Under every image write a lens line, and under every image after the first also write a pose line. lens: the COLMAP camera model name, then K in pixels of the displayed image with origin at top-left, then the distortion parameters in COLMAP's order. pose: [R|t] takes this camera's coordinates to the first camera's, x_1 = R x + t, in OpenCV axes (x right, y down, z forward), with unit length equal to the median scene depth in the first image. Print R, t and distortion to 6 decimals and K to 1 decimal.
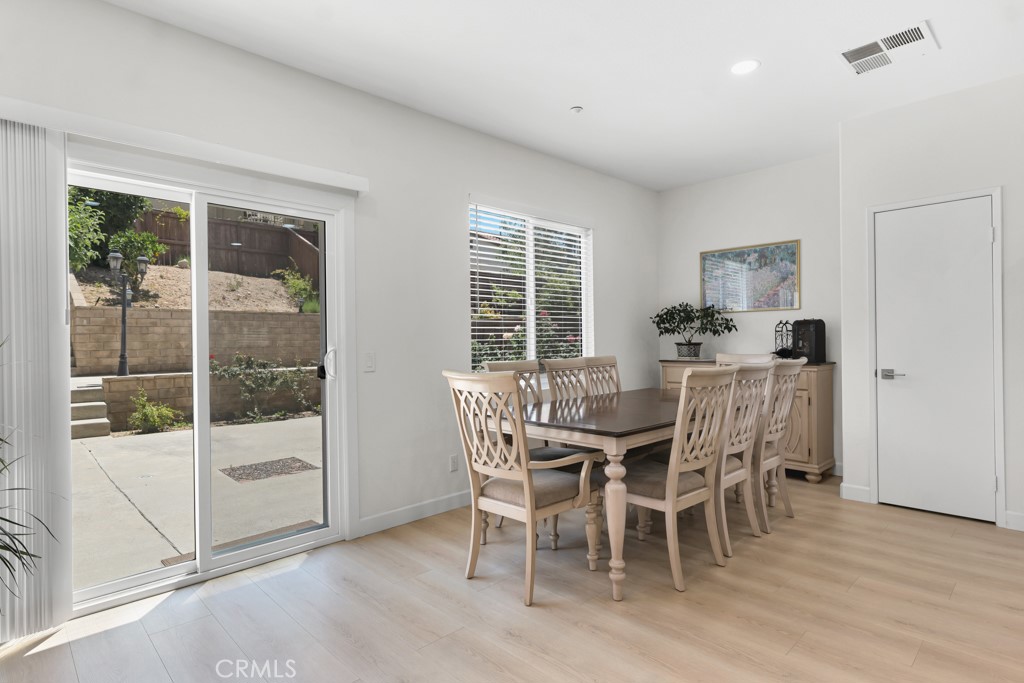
lens RADIAL K [[535.0, 0, 508.2], [0, 535.0, 341.9], [0, 0, 1]] dist [0.003190, 0.000672]
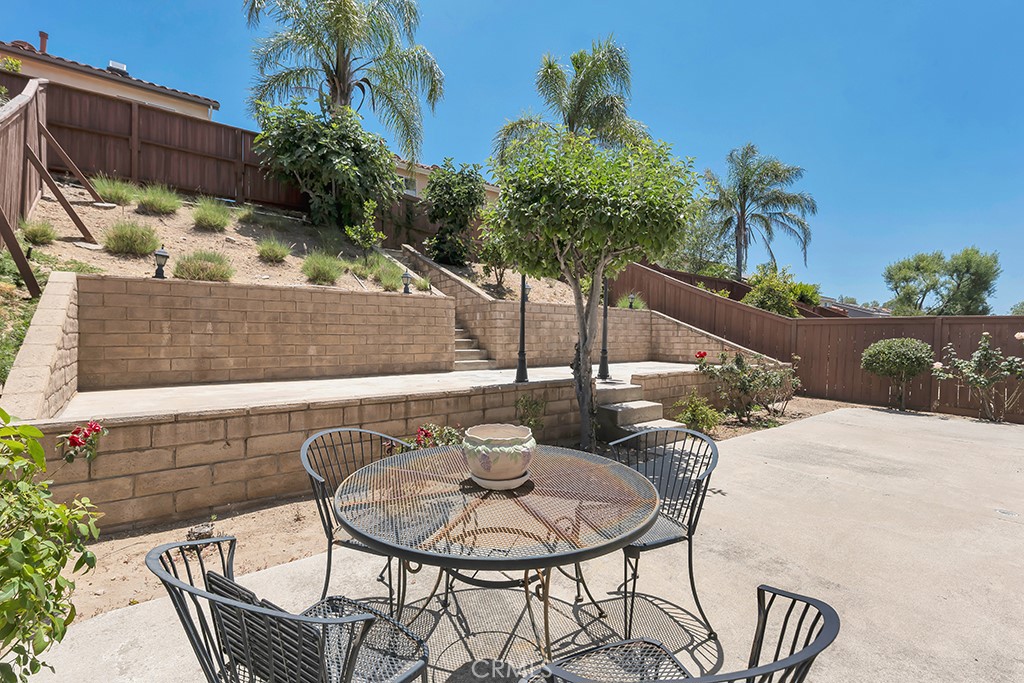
lens RADIAL K [[459.5, 0, 509.4], [0, 459.5, 341.3], [0, 0, 1]] dist [0.004904, -0.001253]
pose [[0.995403, 0.015589, -0.094494, -0.634798], [-0.014705, 0.999841, 0.010037, 0.002197], [0.094636, -0.008601, 0.995475, 0.124712]]
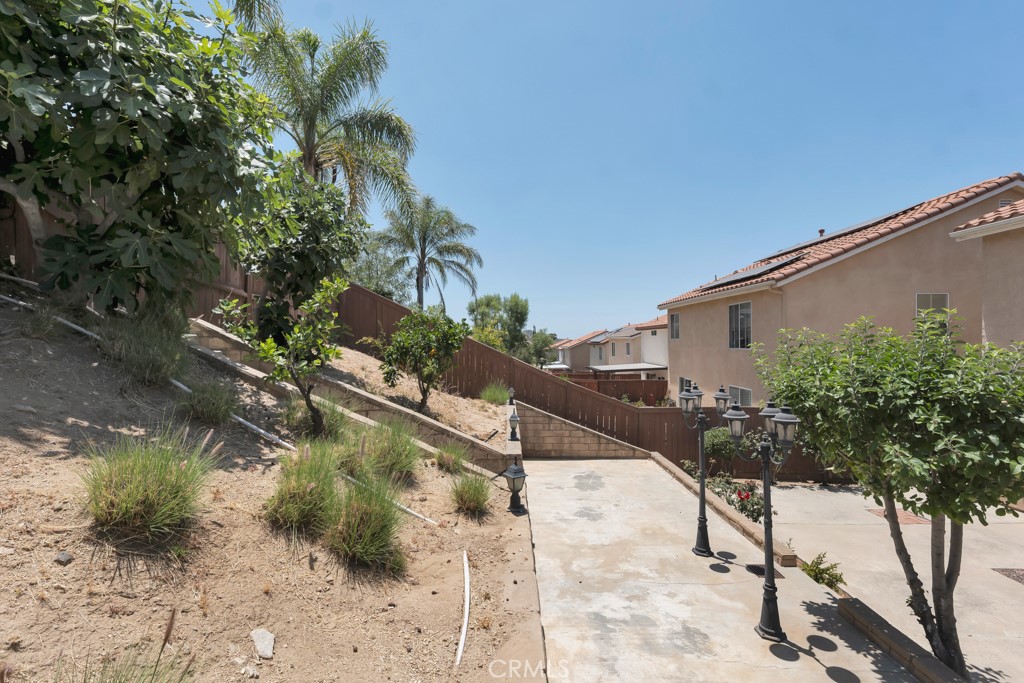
lens RADIAL K [[459.5, 0, 507.7], [0, 459.5, 340.3], [0, 0, 1]] dist [0.004904, -0.001253]
pose [[0.698141, 0.006970, 0.715926, -1.100407], [-0.000303, 0.999955, -0.009439, -0.179959], [-0.715960, 0.006373, 0.698112, 0.572245]]
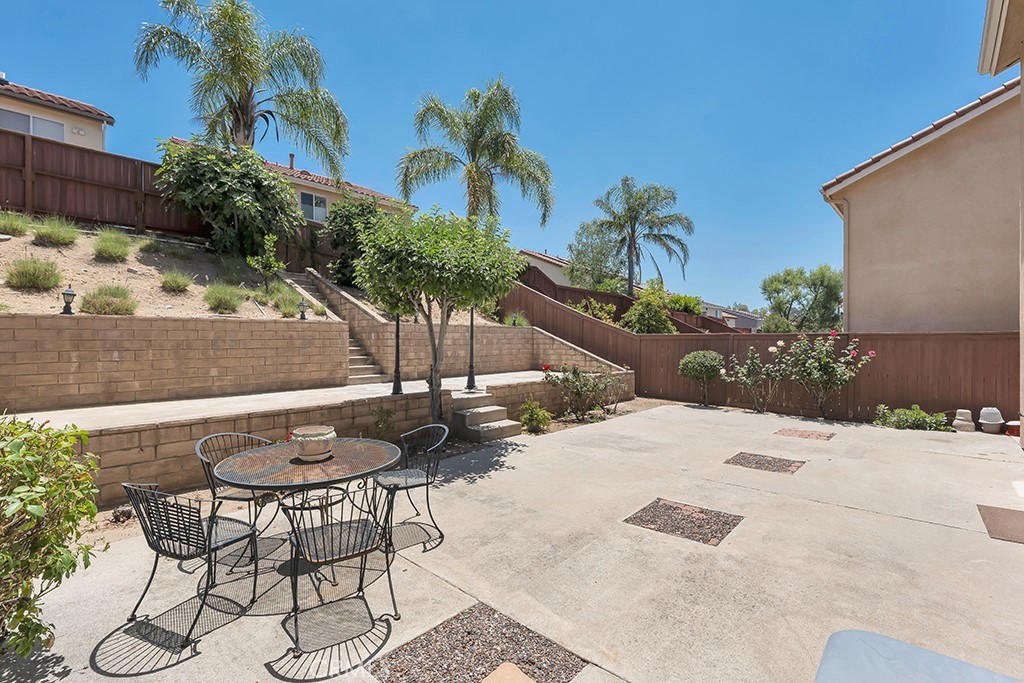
lens RADIAL K [[459.5, 0, 509.0], [0, 459.5, 344.1], [0, 0, 1]] dist [0.004904, -0.001253]
pose [[0.998407, 0.001310, 0.056405, -0.542488], [-0.001514, 0.999992, 0.003573, -0.021222], [-0.056400, -0.003653, 0.998402, -0.020086]]
